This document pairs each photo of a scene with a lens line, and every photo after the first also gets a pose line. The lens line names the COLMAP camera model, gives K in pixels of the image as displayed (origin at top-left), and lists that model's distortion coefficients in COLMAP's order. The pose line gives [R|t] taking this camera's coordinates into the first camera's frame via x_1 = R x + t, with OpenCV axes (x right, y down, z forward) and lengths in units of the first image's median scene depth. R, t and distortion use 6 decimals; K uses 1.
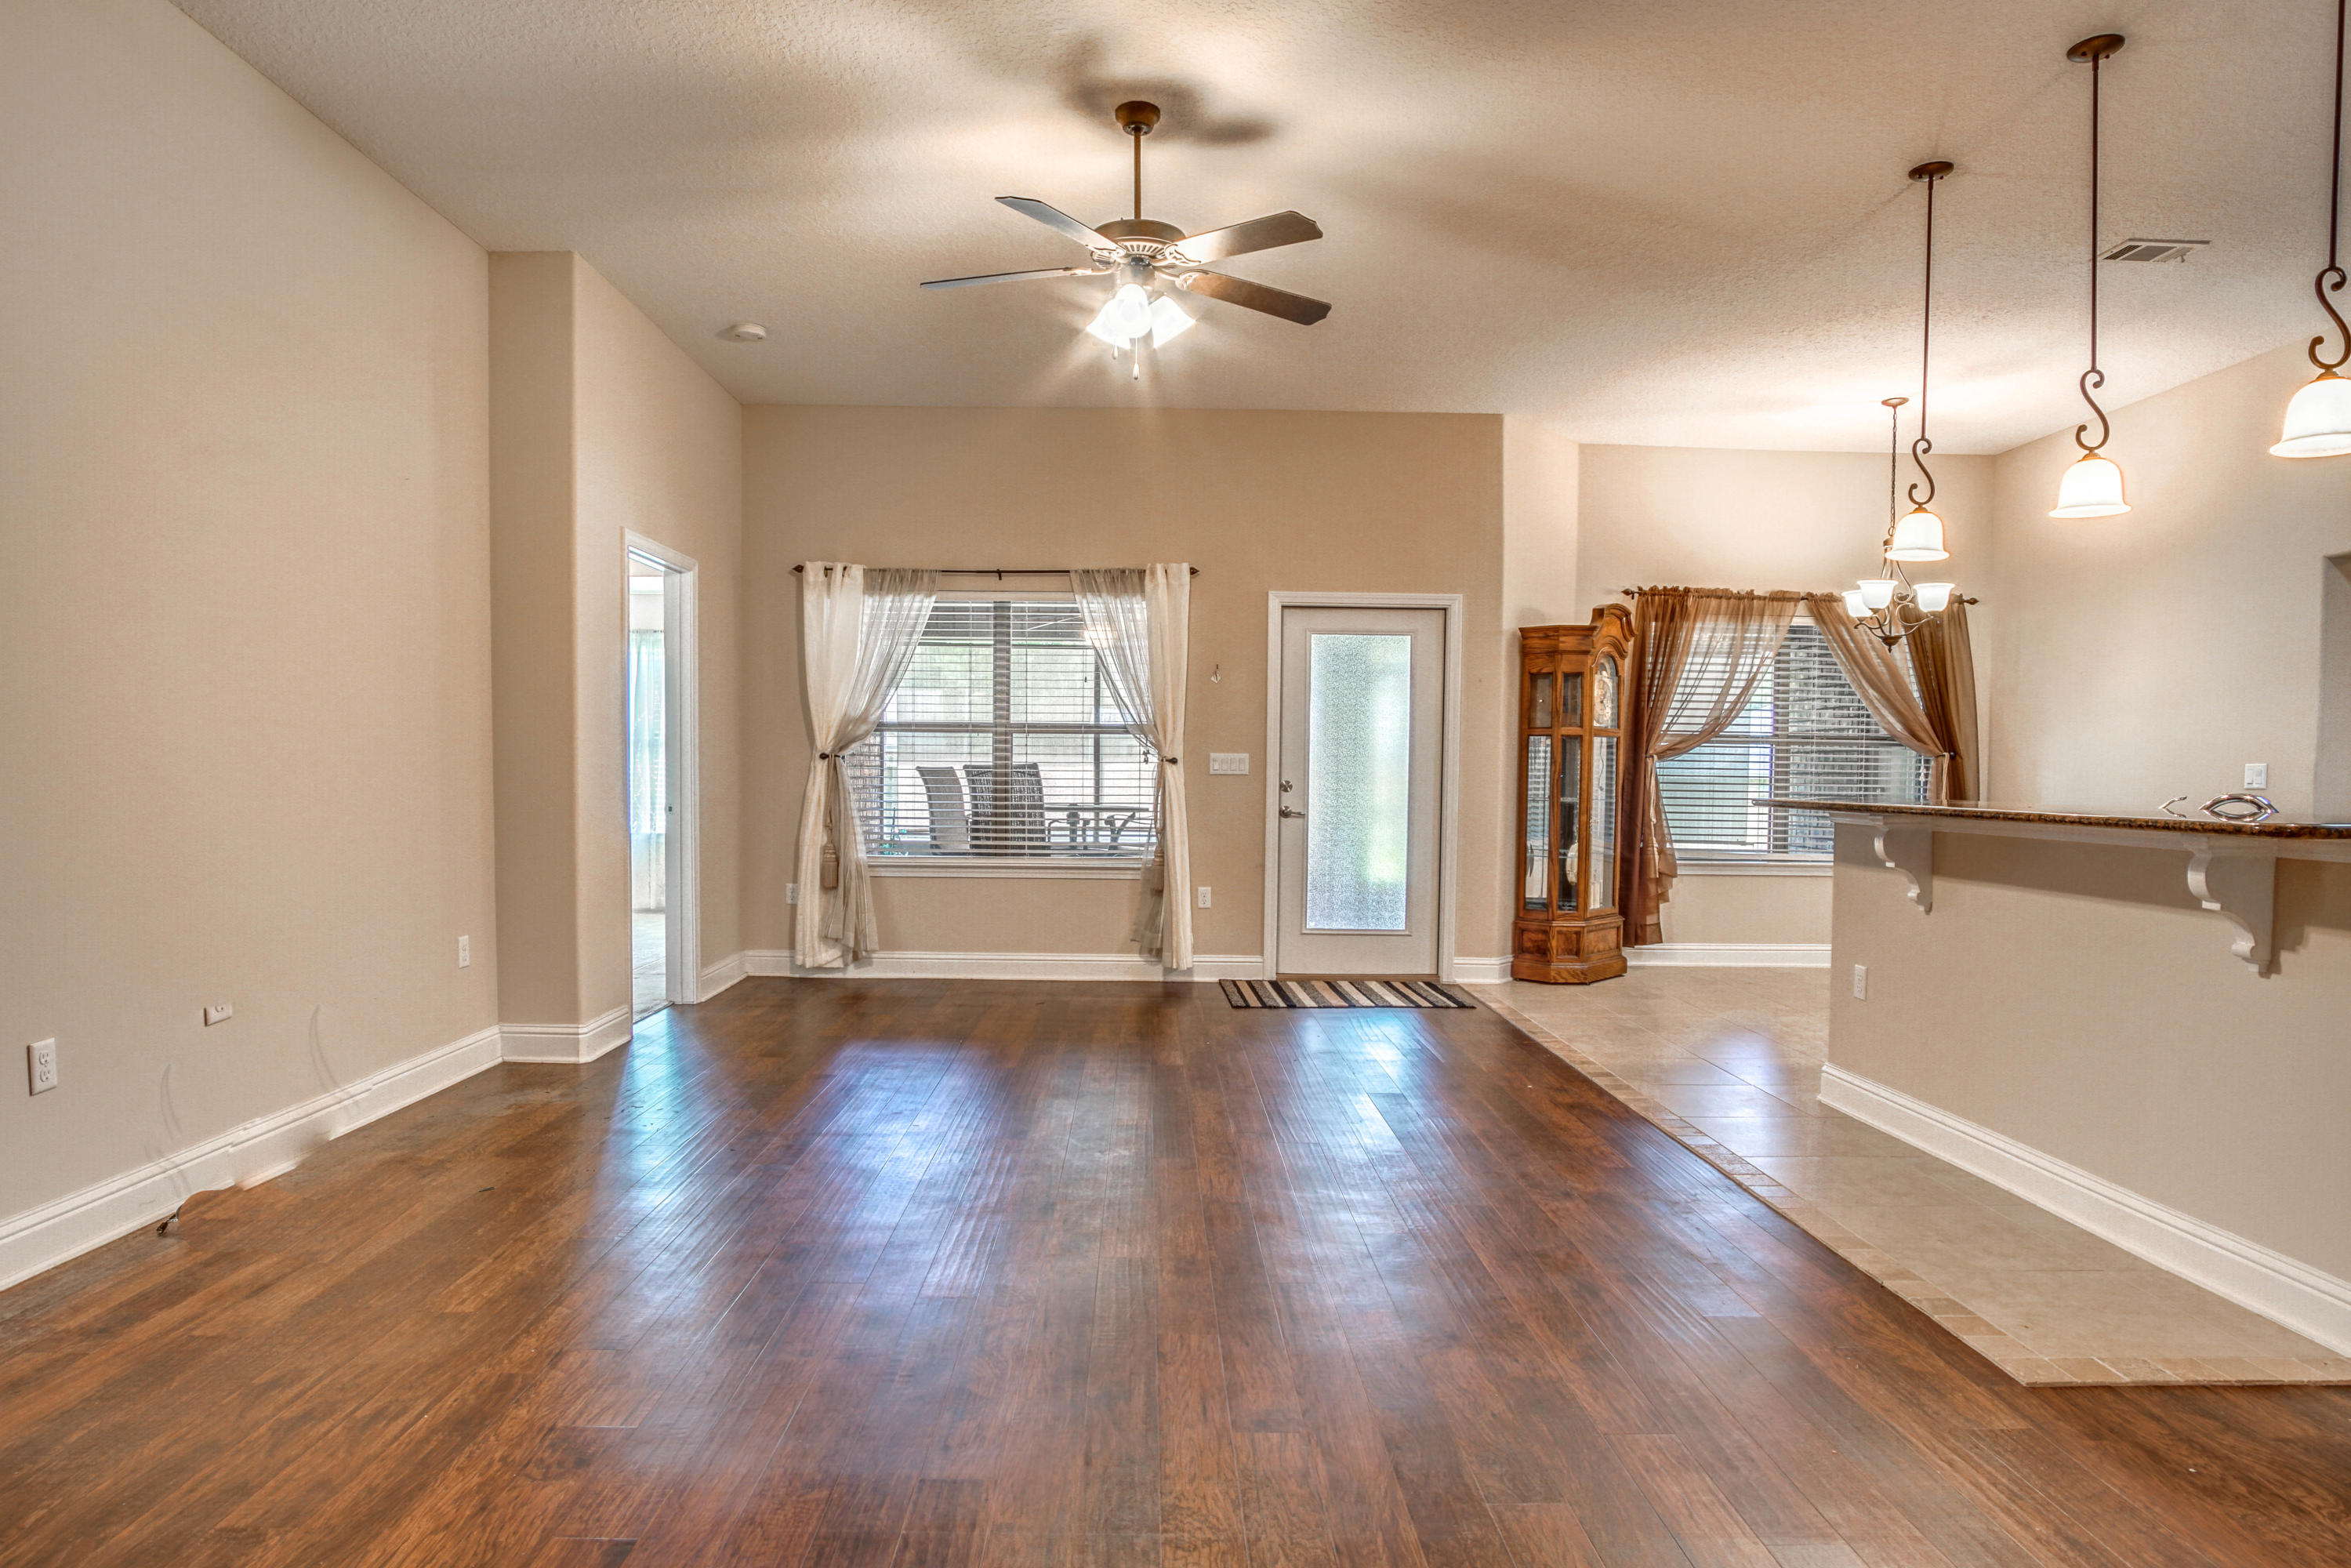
lens RADIAL K [[1257.9, 0, 1174.7], [0, 1257.9, 770.3], [0, 0, 1]] dist [-0.033752, 0.007872]
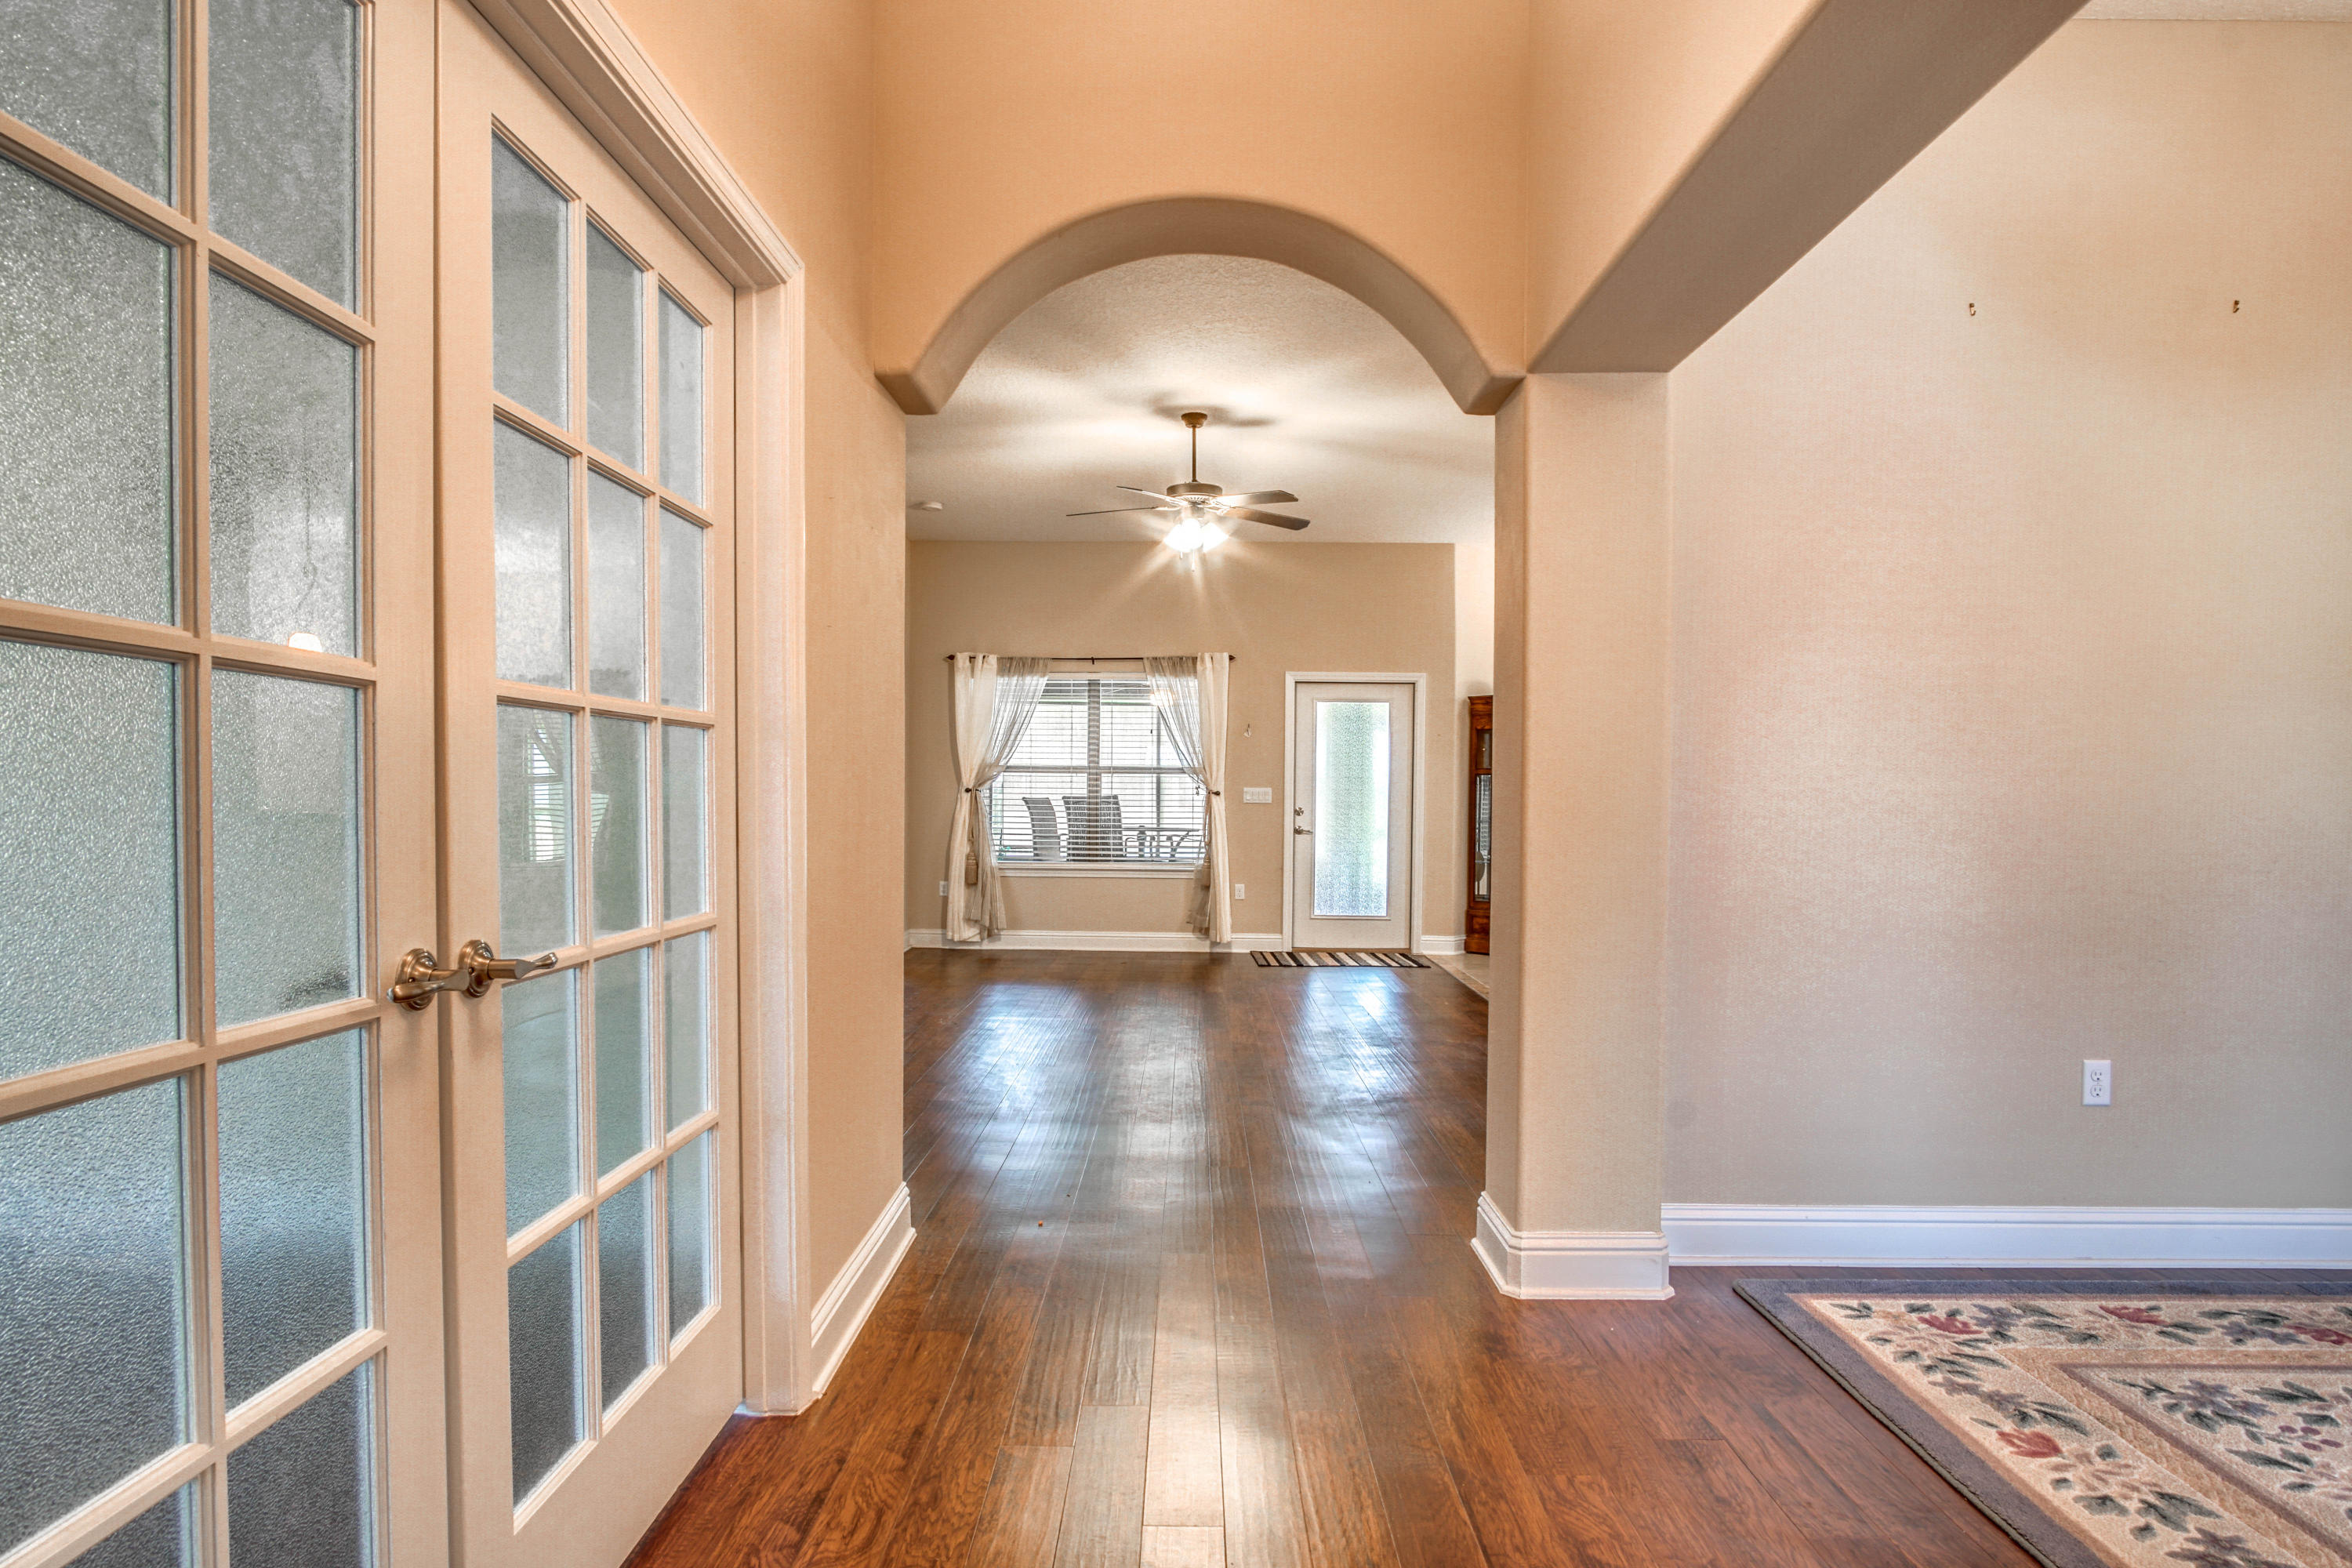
lens RADIAL K [[1258.3, 0, 1161.1], [0, 1258.3, 788.3], [0, 0, 1]] dist [-0.033752, 0.007872]
pose [[0.998835, -0.001619, -0.048230, 0.004074], [0.001150, 0.999952, -0.009742, 0.000584], [0.048244, 0.009675, 0.998789, -0.393541]]
